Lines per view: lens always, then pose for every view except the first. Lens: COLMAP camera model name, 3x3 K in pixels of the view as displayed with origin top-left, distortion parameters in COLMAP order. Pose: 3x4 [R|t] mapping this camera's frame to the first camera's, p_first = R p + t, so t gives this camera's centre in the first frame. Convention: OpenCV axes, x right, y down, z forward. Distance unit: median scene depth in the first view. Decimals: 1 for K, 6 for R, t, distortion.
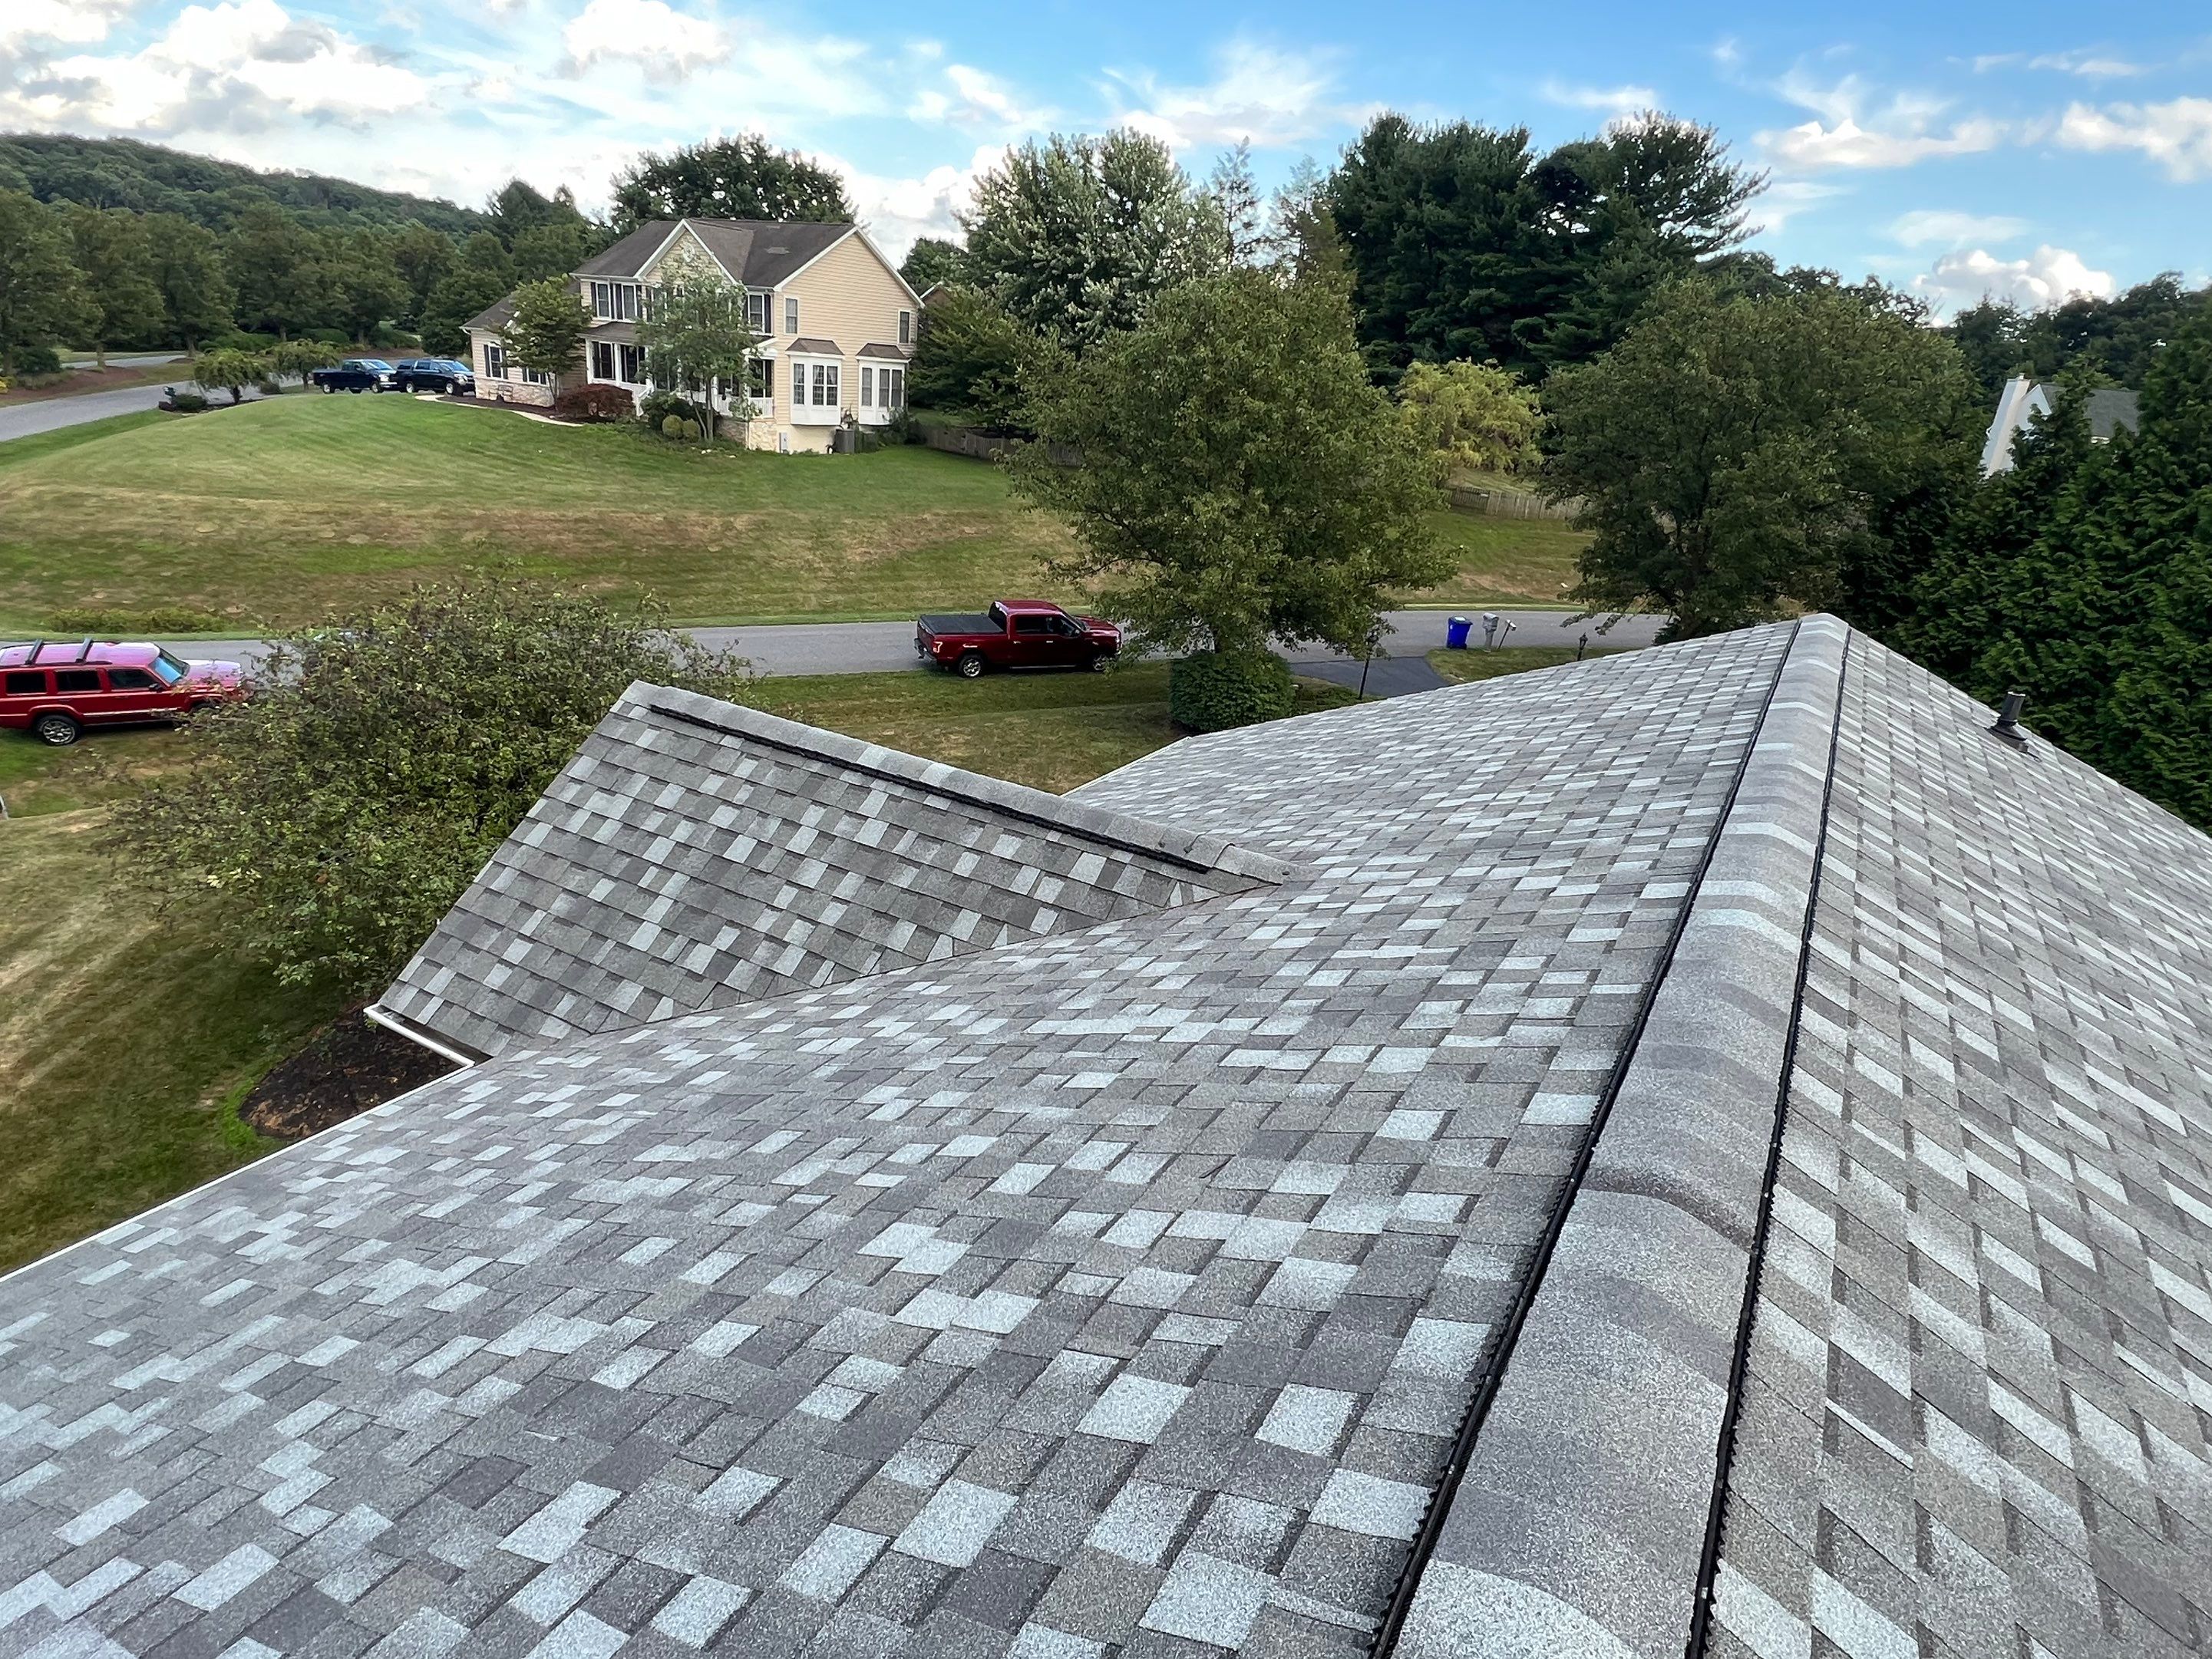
lens RADIAL K [[1257.3, 0, 1088.0], [0, 1257.3, 826.4], [0, 0, 1]] dist [0.001983, -0.003583]
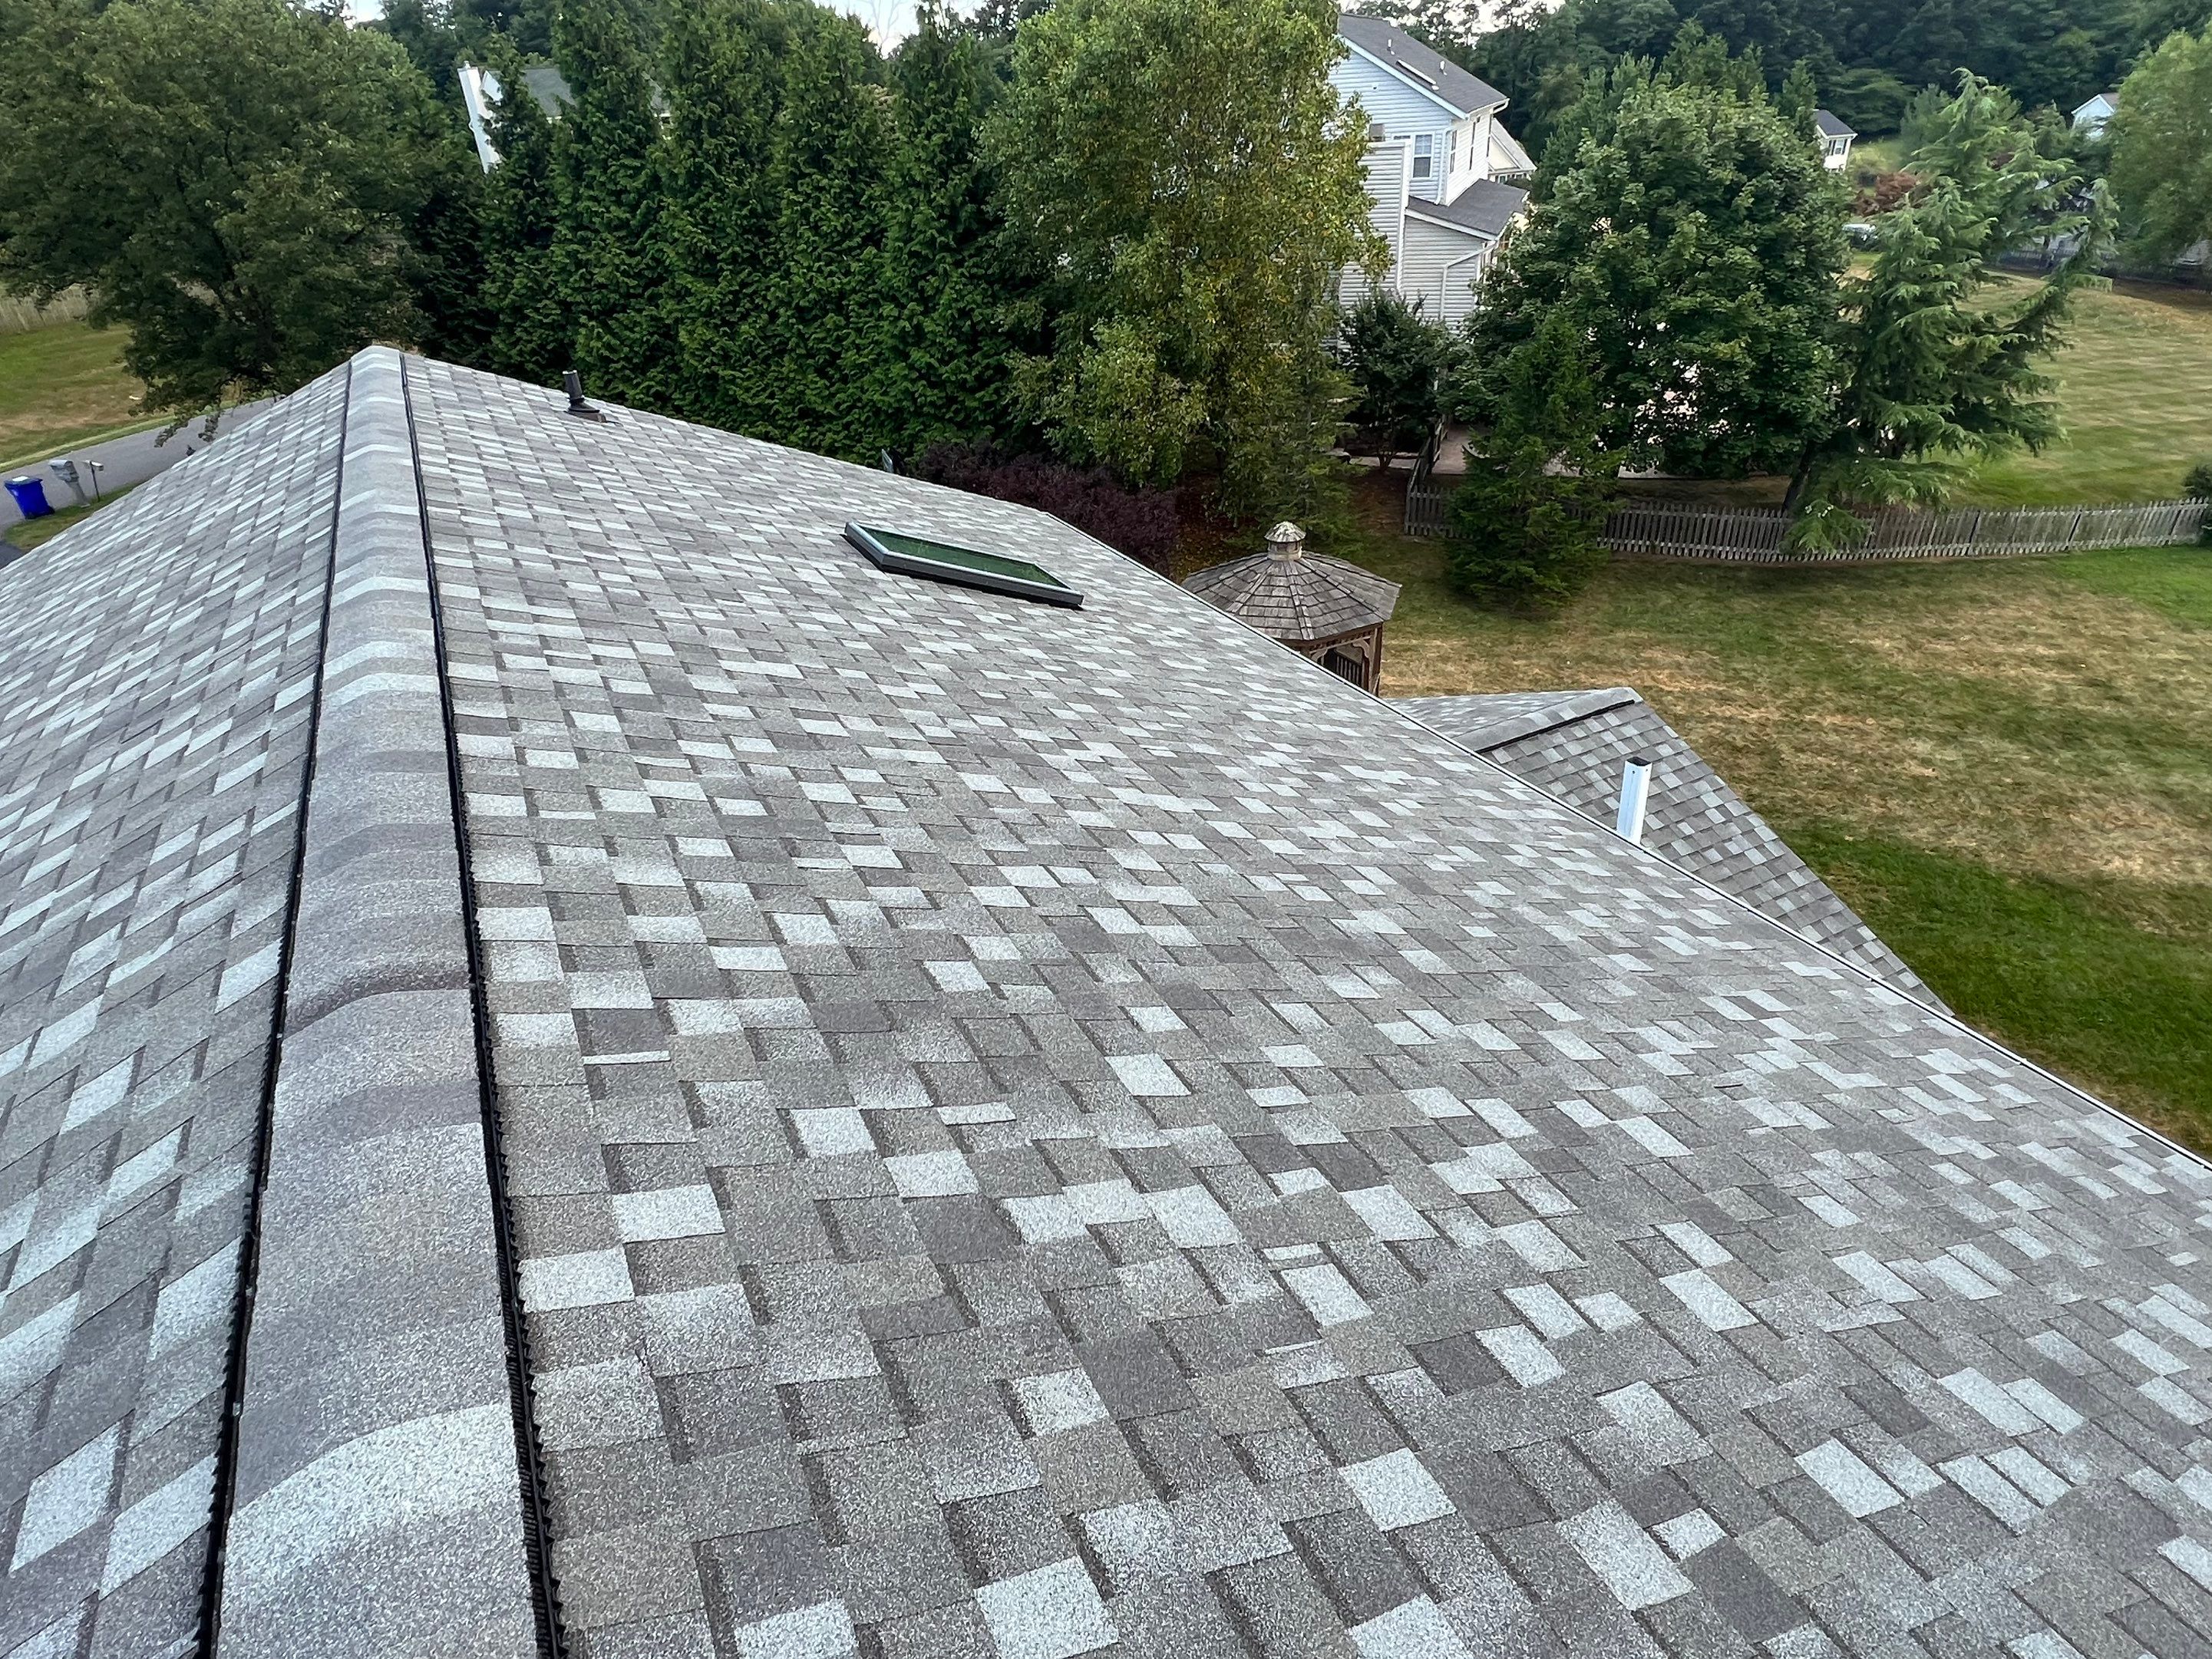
lens RADIAL K [[1257.3, 0, 1104.6], [0, 1257.3, 830.8], [0, 0, 1]] dist [0.001983, -0.003583]
pose [[0.522809, -0.526993, 0.670037, 0.014458], [0.392217, 0.846581, 0.359813, 0.005501], [-0.756860, 0.074687, 0.649296, -0.004207]]
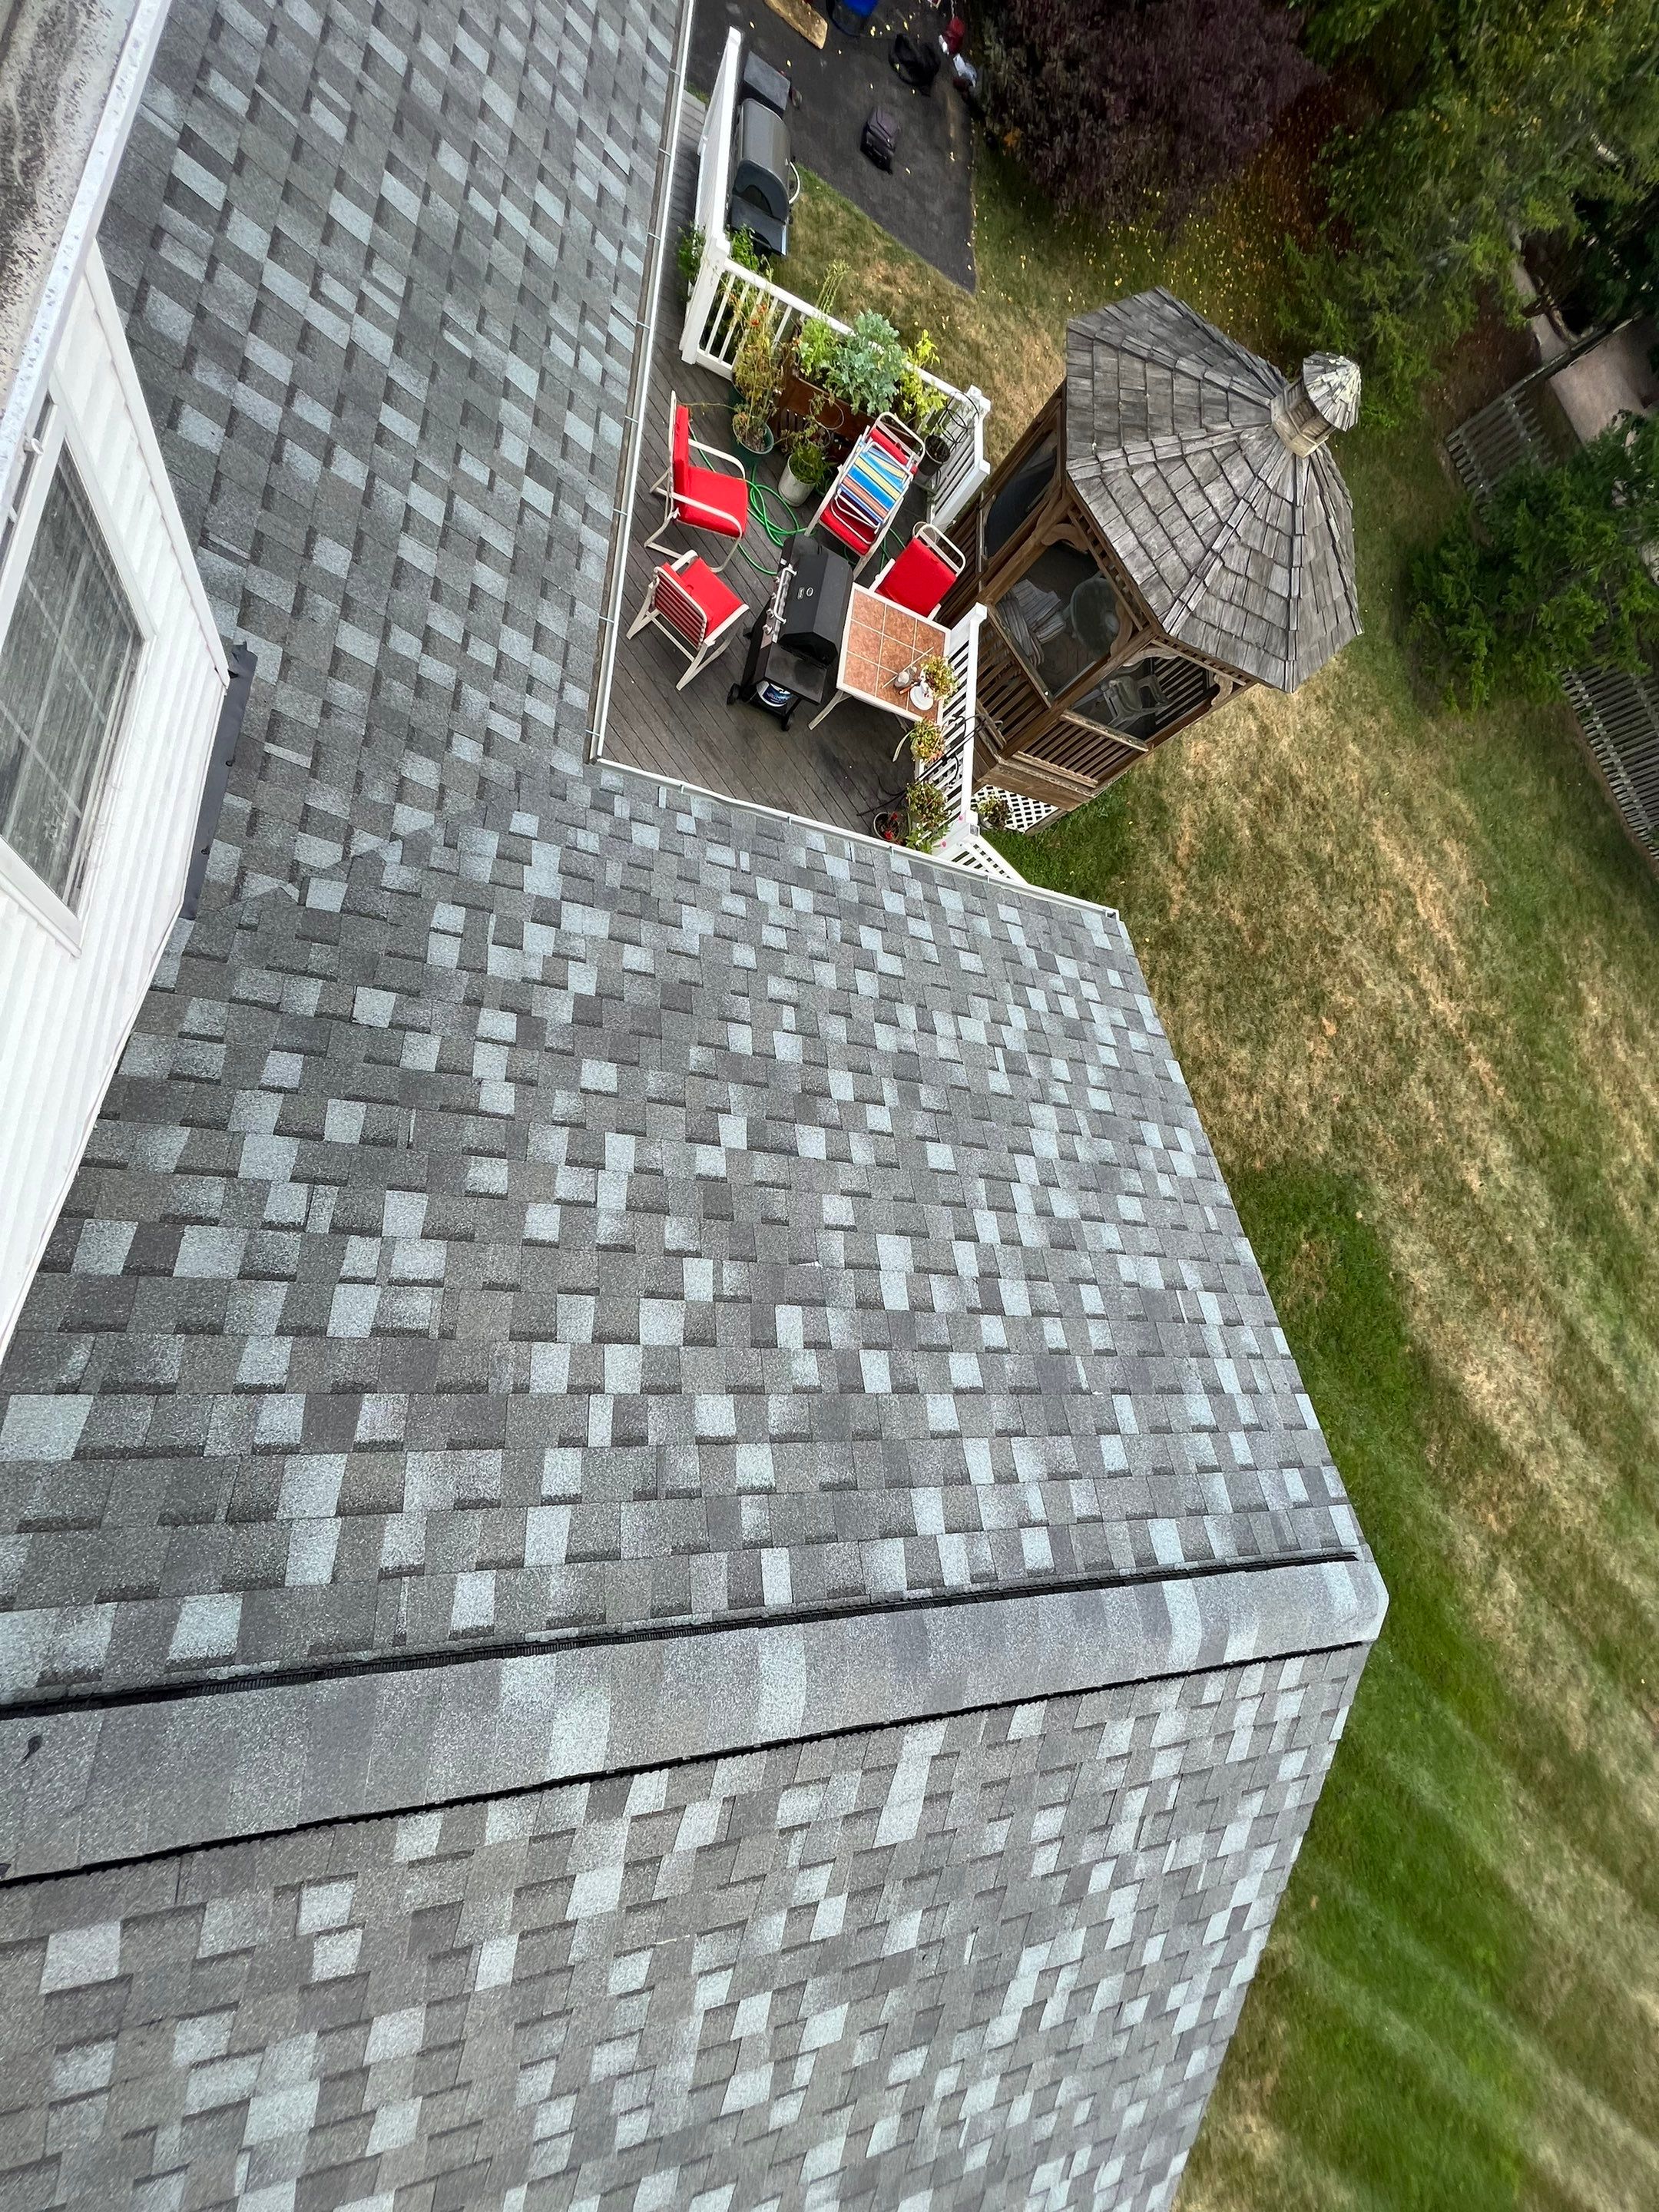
lens RADIAL K [[882.0, 0, 828.0], [0, 882.0, 1101.6], [0, 0, 1]] dist [-0.000228, -0.000163]
pose [[0.834472, -0.394712, 0.384526, 0.309024], [-0.196486, 0.438809, 0.876835, 0.052554], [-0.514830, -0.807248, 0.288618, 0.187543]]
